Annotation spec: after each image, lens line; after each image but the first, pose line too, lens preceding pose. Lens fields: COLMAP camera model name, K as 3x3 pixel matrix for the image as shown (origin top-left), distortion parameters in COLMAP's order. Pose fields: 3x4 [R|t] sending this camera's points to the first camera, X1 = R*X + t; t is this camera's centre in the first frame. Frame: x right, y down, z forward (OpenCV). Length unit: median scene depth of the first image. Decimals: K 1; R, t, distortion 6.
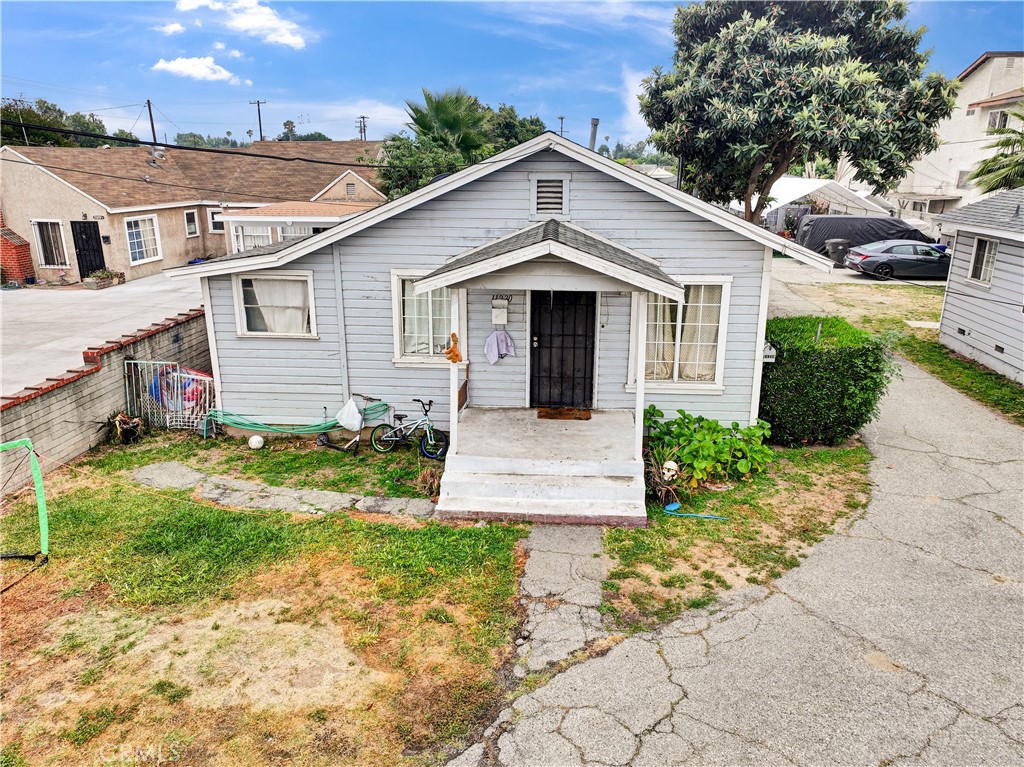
lens RADIAL K [[720.9, 0, 517.2], [0, 720.9, 380.3], [0, 0, 1]] dist [0.002130, 0.011523]
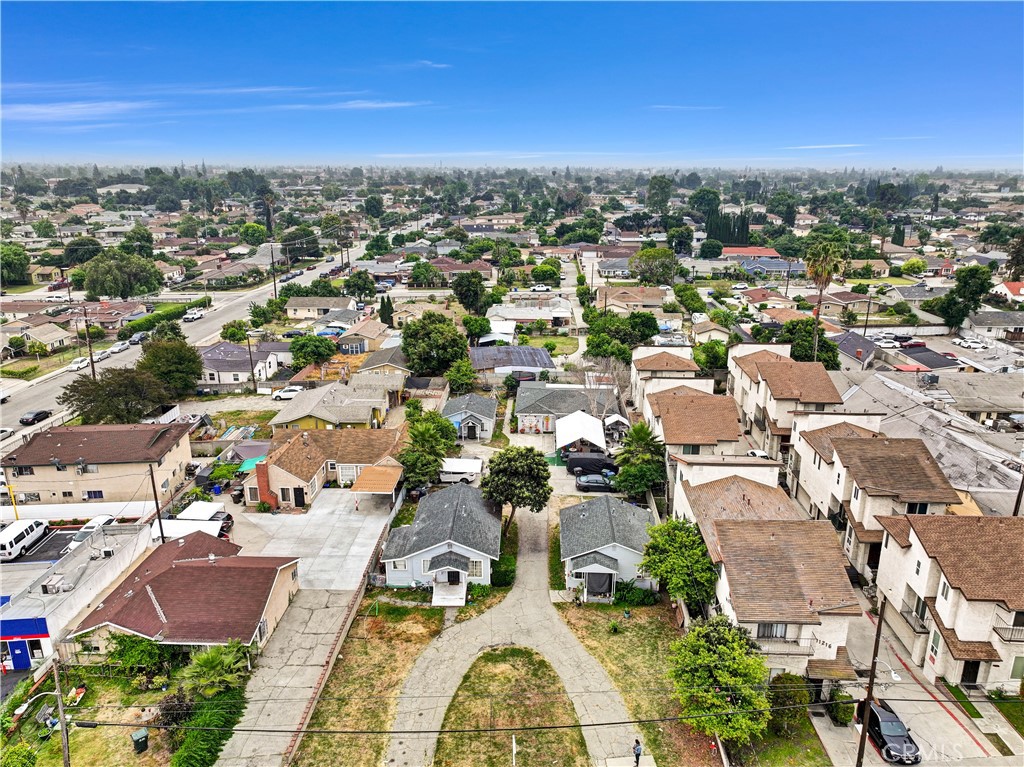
lens RADIAL K [[722.2, 0, 516.9], [0, 722.2, 381.3], [0, 0, 1]] dist [0.004204, -0.000762]
pose [[0.998380, -0.018433, 0.053827, 0.272143], [0.018353, 0.999830, 0.001983, -1.470235], [-0.053854, -0.000992, 0.998548, -4.420961]]
